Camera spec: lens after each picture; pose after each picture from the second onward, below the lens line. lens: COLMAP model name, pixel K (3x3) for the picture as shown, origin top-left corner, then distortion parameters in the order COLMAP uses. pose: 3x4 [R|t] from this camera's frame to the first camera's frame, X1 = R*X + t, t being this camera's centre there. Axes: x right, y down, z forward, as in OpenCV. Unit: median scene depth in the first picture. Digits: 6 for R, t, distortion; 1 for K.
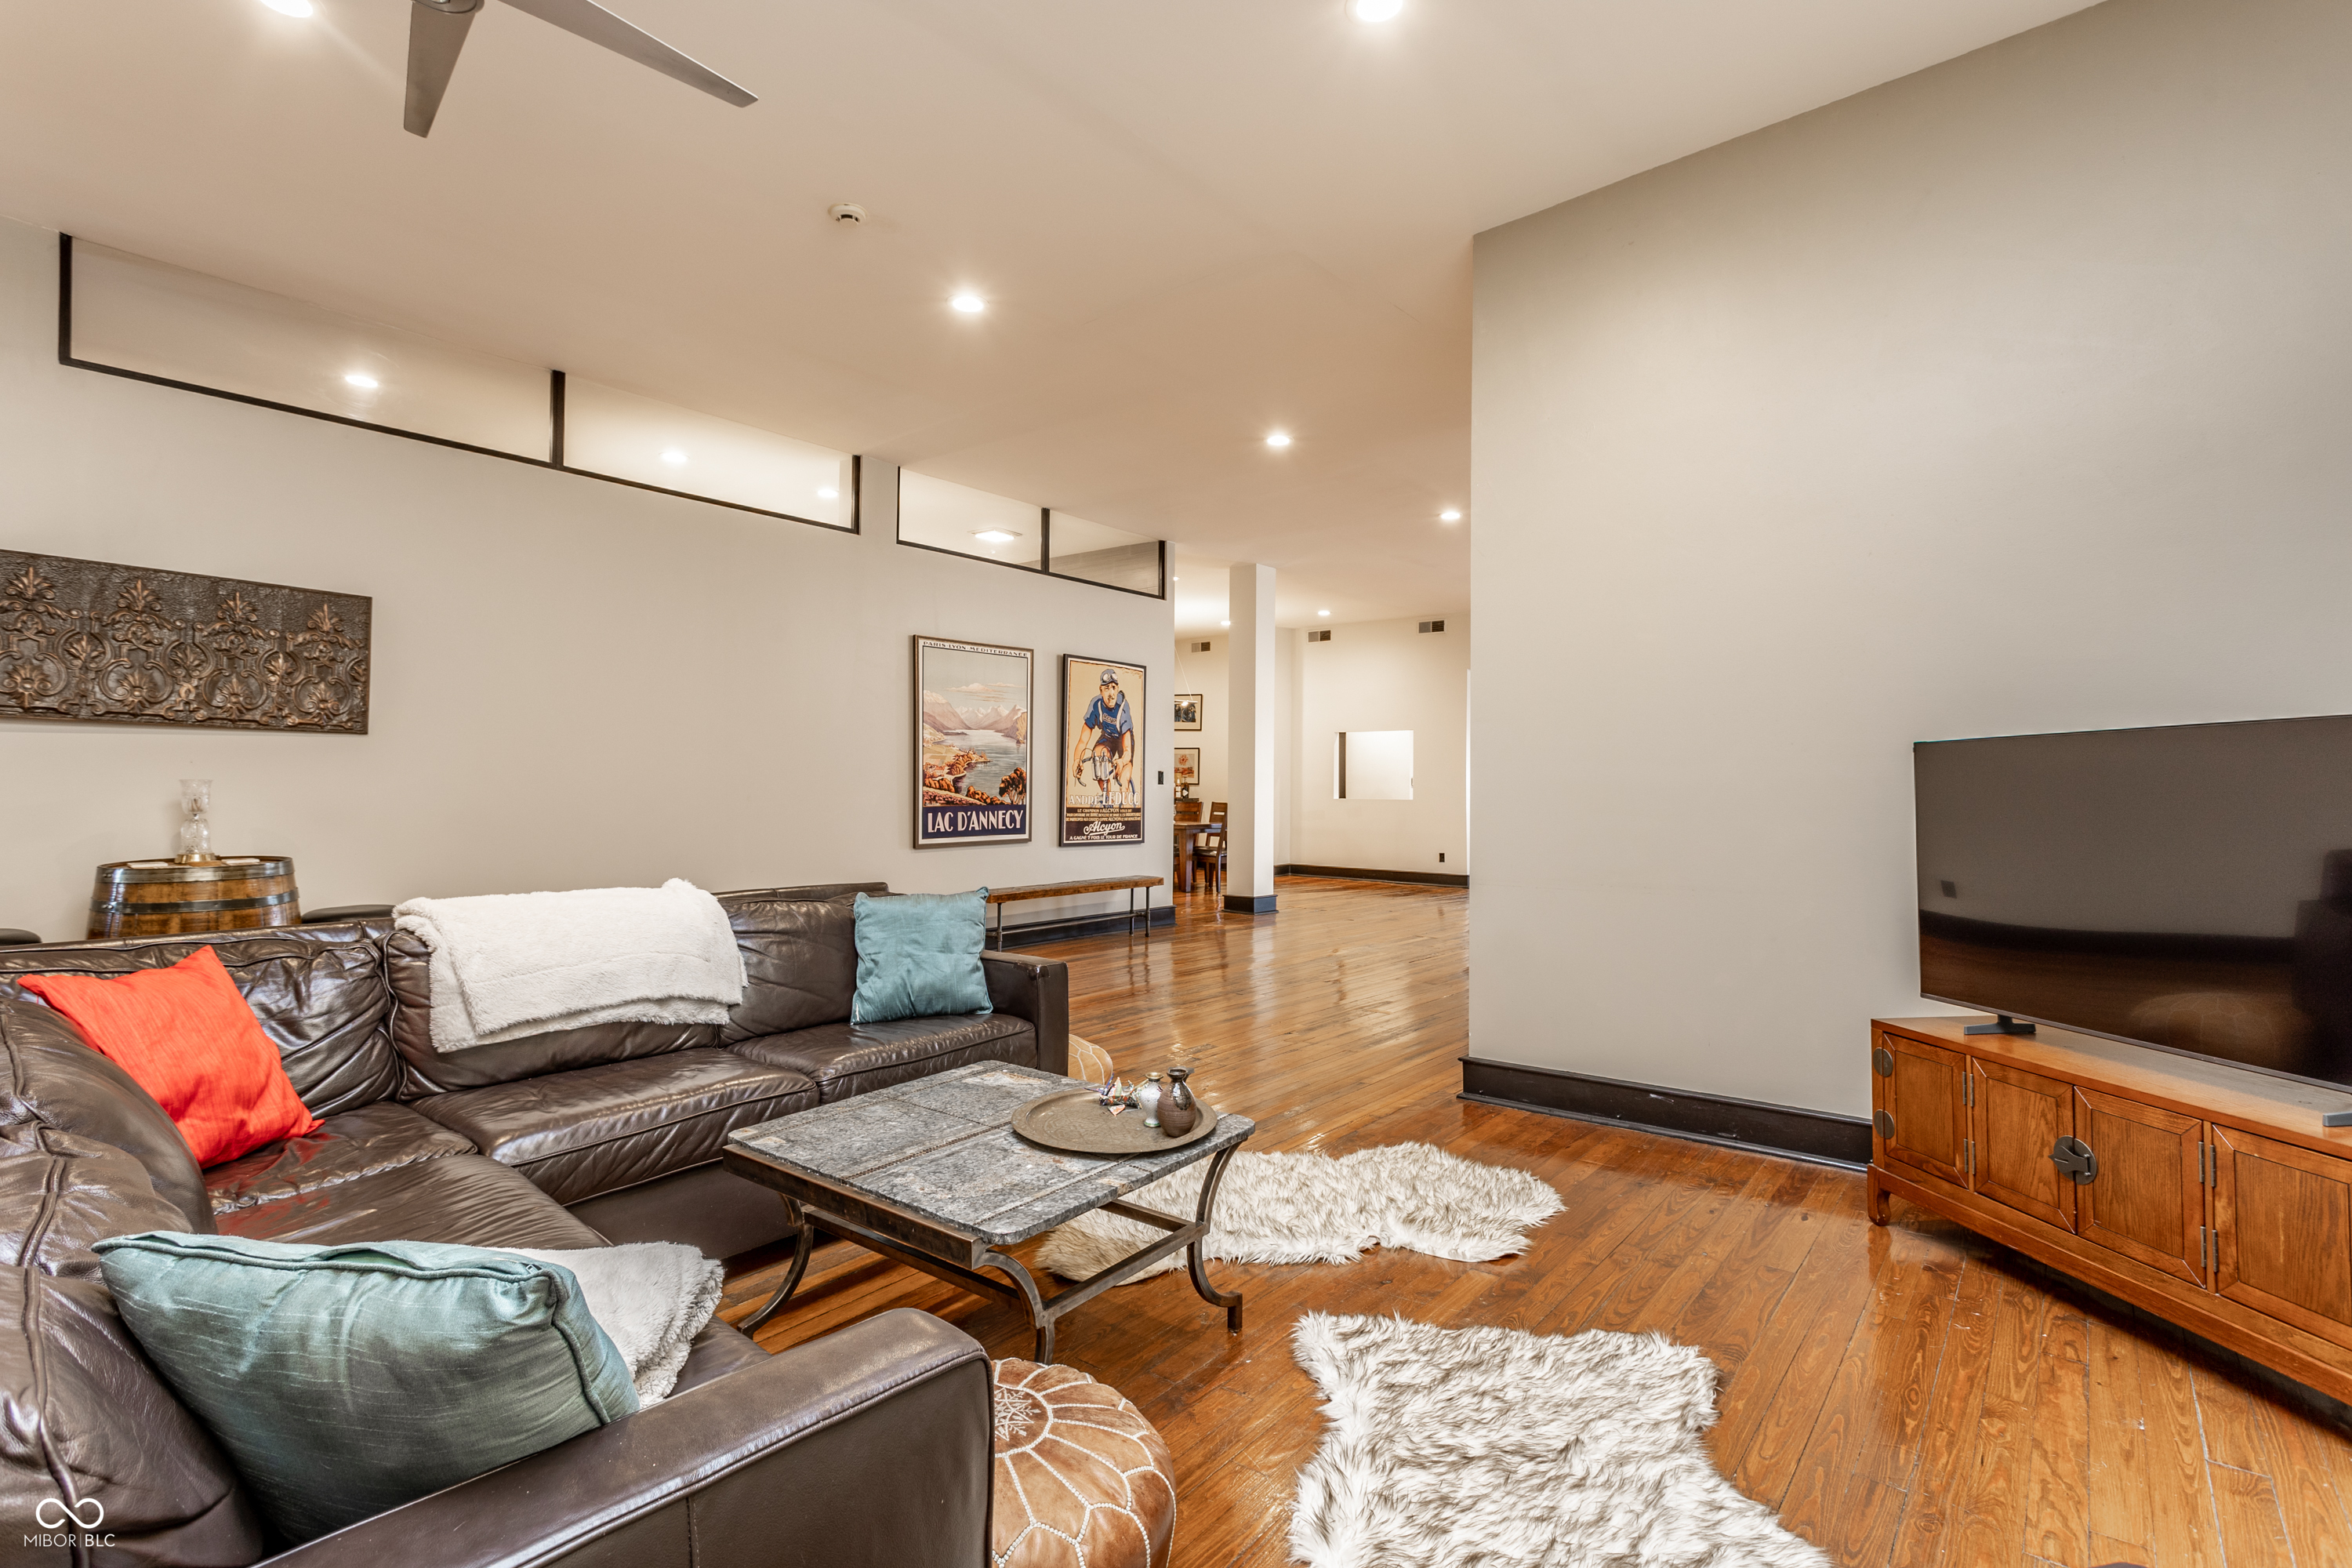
lens RADIAL K [[1133.6, 0, 1176.3], [0, 1133.6, 785.4], [0, 0, 1]] dist [0.000470, 0.000124]
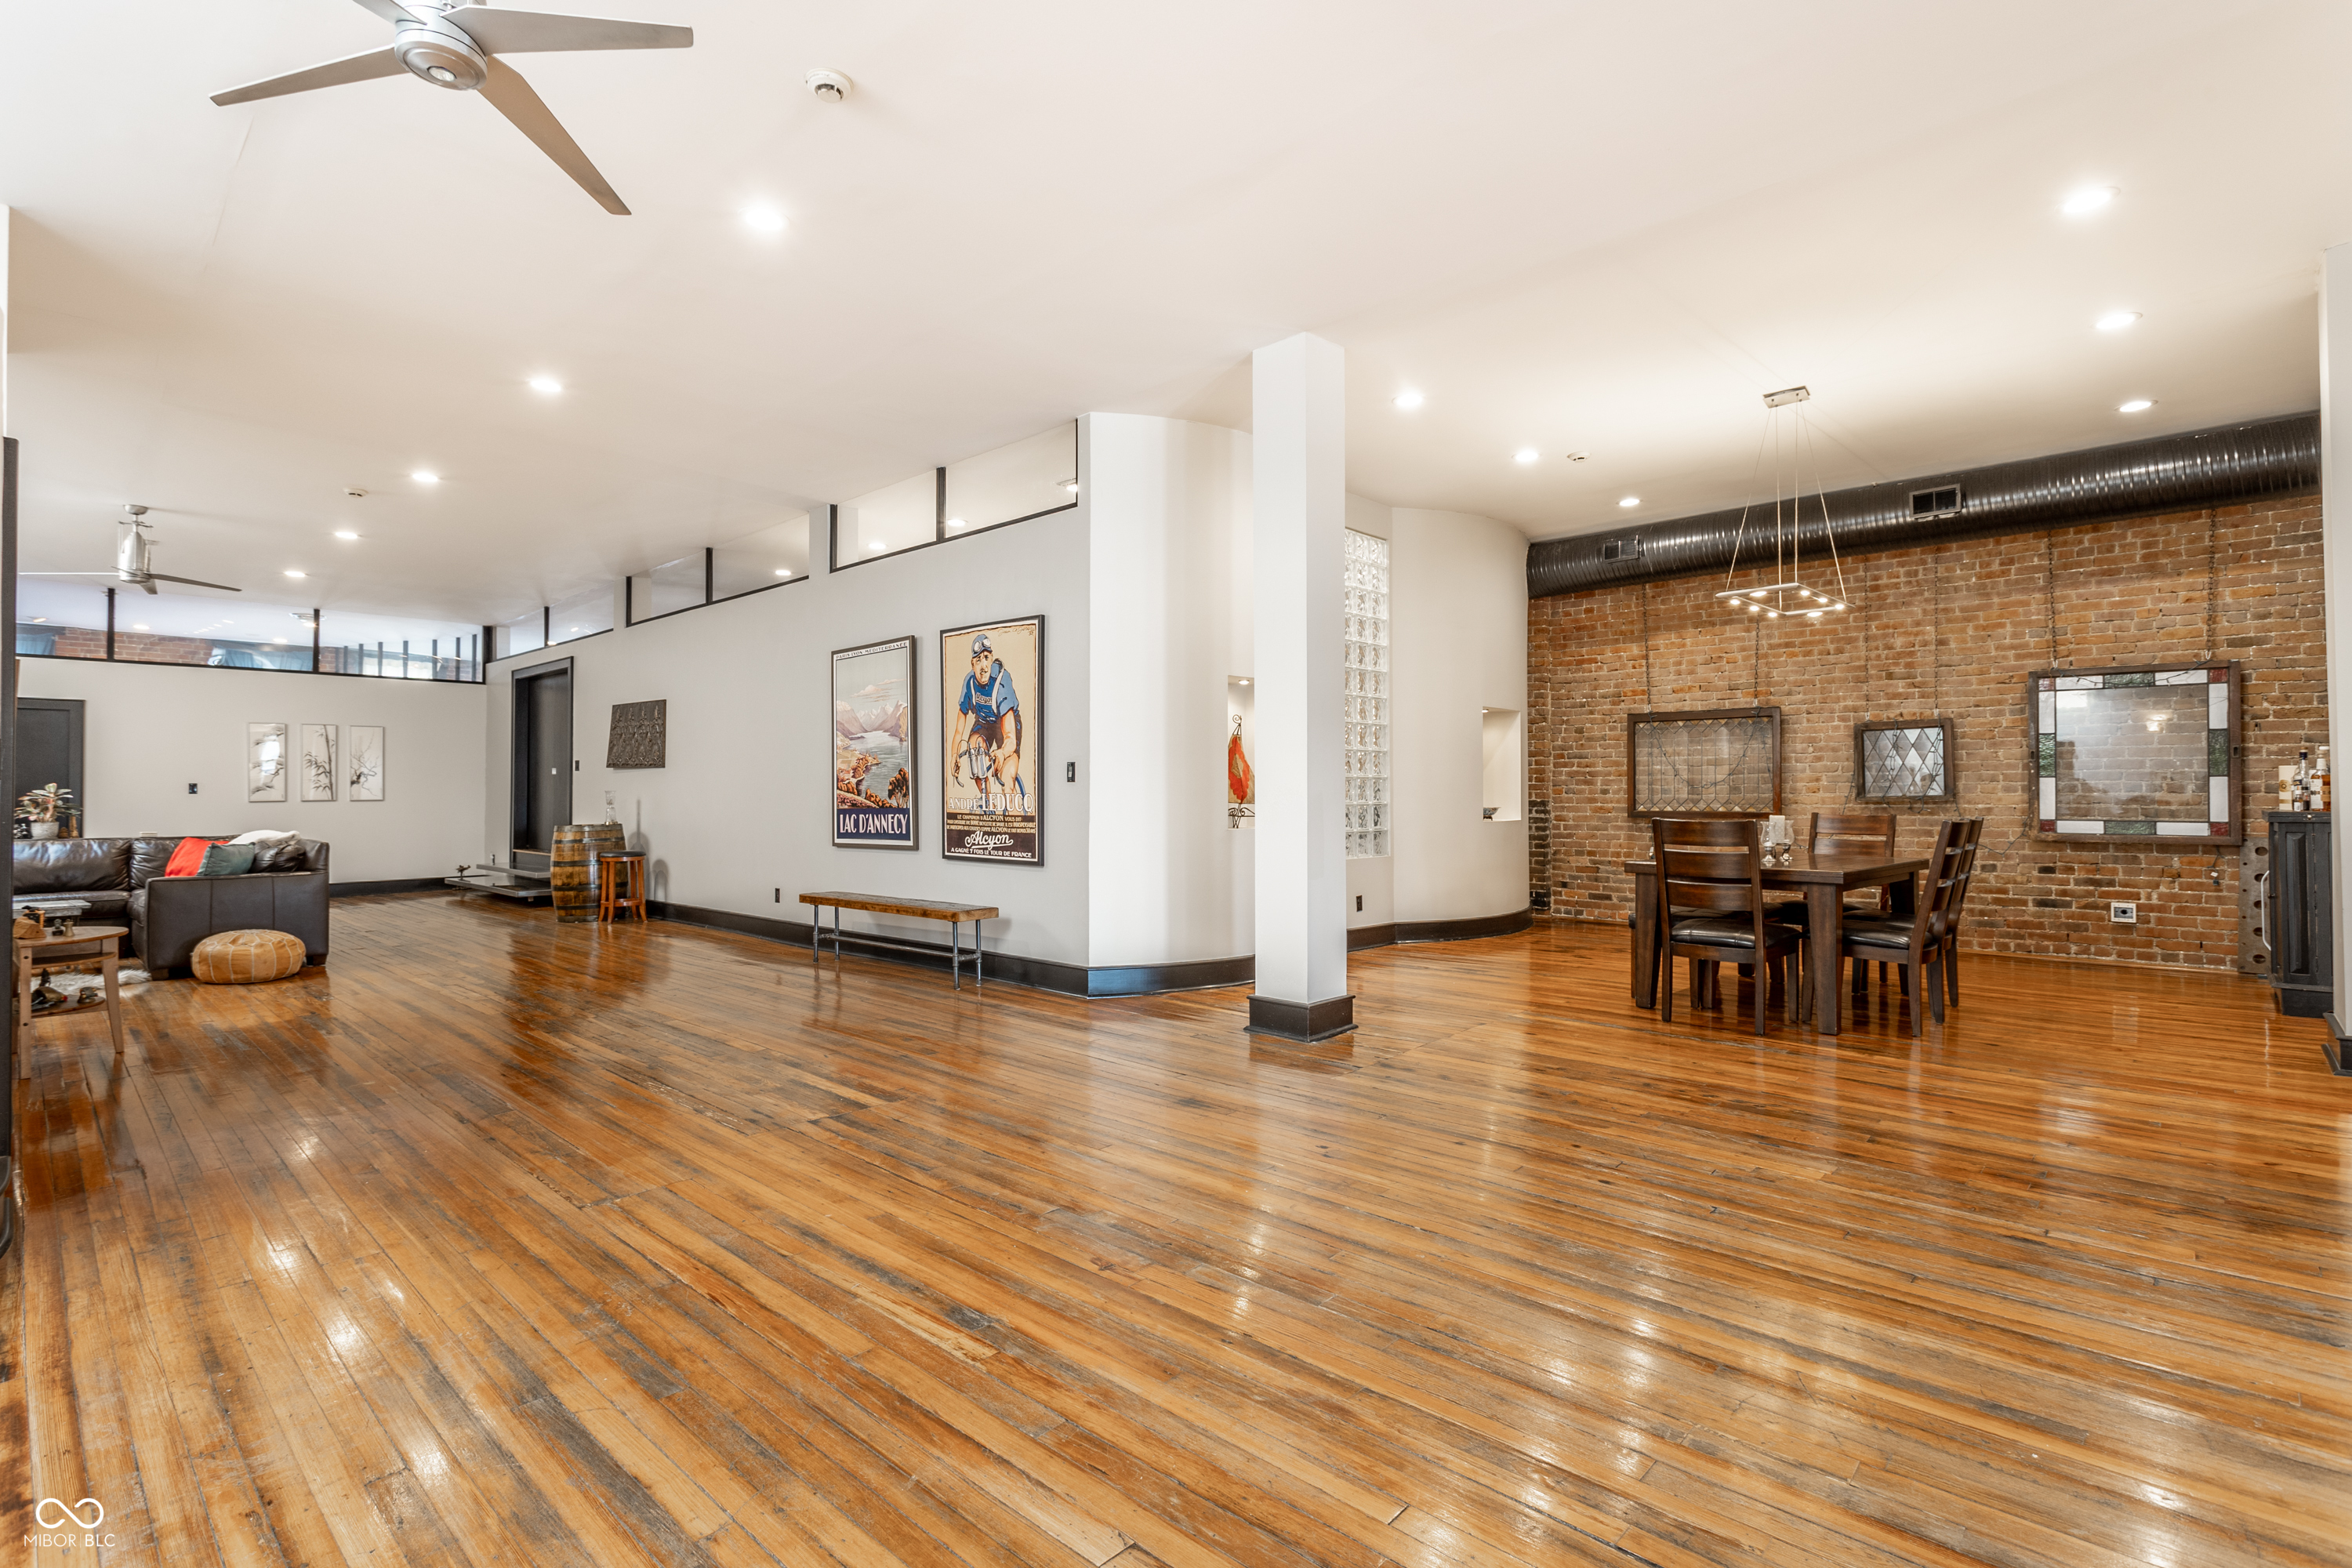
lens RADIAL K [[1133.6, 0, 1176.2], [0, 1133.6, 779.9], [0, 0, 1]] dist [0.000470, 0.000124]
pose [[-0.094542, -0.019140, -0.995337, 0.753176], [0.004538, 0.999796, -0.019657, 0.013059], [0.995511, -0.006375, -0.094436, 1.303829]]
